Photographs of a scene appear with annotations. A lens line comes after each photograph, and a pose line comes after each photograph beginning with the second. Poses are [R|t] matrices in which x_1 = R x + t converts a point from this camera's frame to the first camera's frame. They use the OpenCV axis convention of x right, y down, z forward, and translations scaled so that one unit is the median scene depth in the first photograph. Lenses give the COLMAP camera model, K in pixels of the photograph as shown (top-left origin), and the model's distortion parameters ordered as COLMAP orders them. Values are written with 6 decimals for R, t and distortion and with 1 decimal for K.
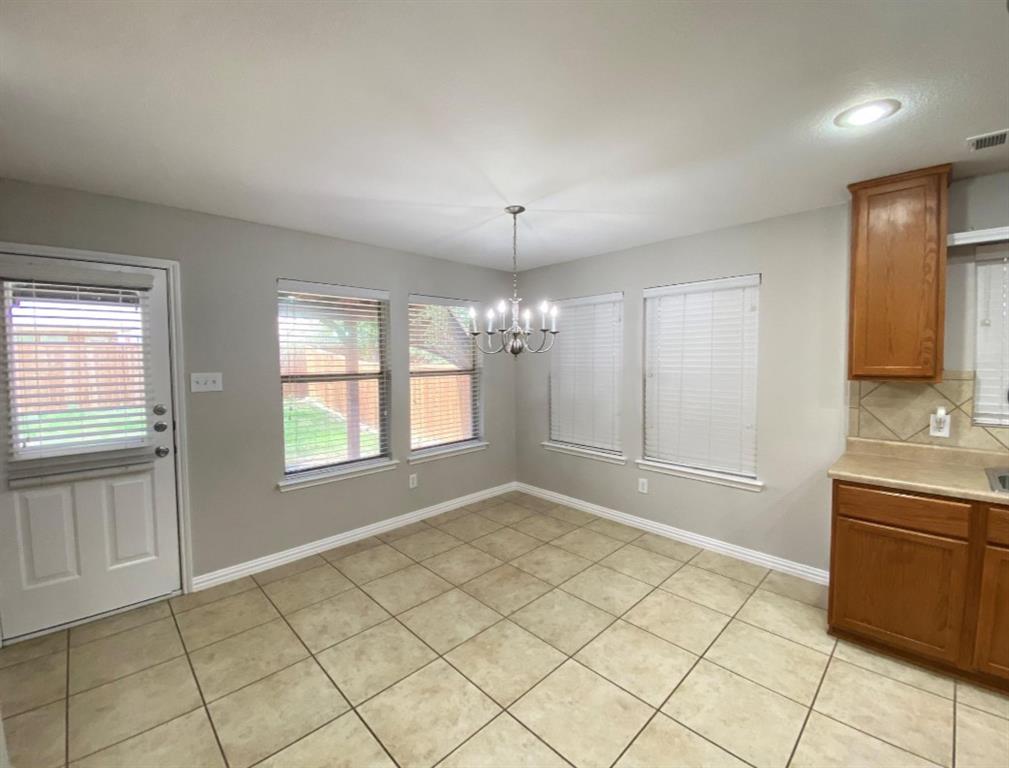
lens RADIAL K [[426.7, 0, 504.2], [0, 426.7, 380.6], [0, 0, 1]] dist [0.006385, -0.002860]
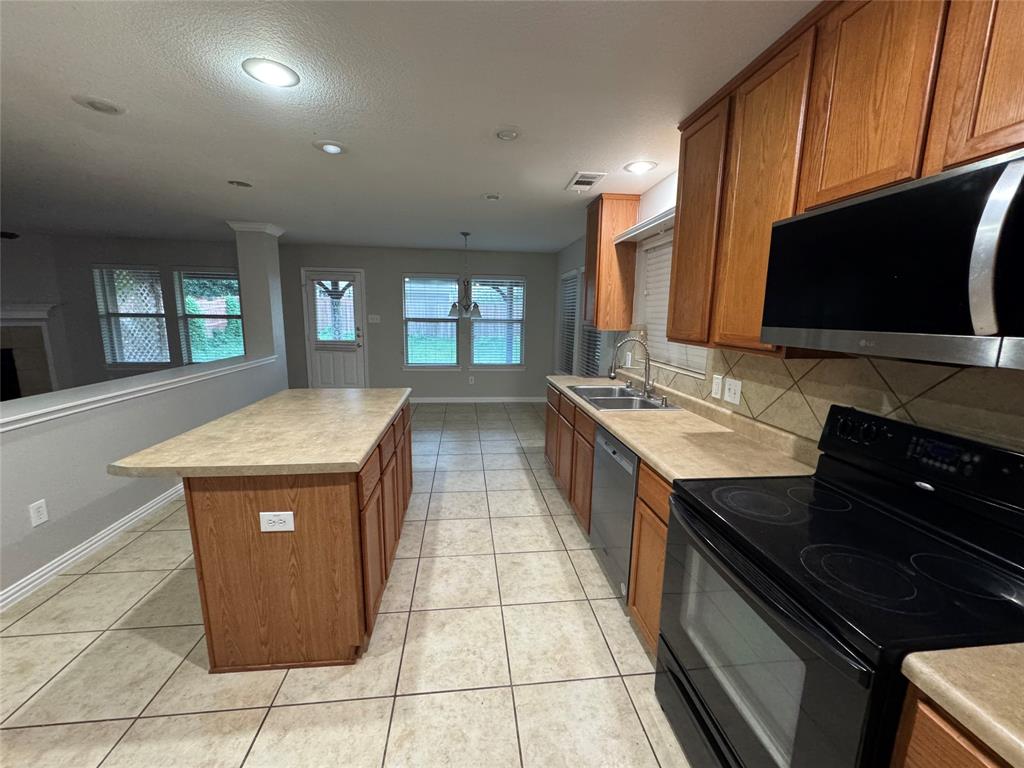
lens RADIAL K [[407.5, 0, 513.2], [0, 407.5, 384.2], [0, 0, 1]] dist [0.000894, 0.000972]
pose [[0.788273, 0.126618, -0.602158, 1.448456], [-0.055392, 0.989228, 0.135495, 0.012987], [0.612828, -0.073452, 0.786795, -0.387555]]
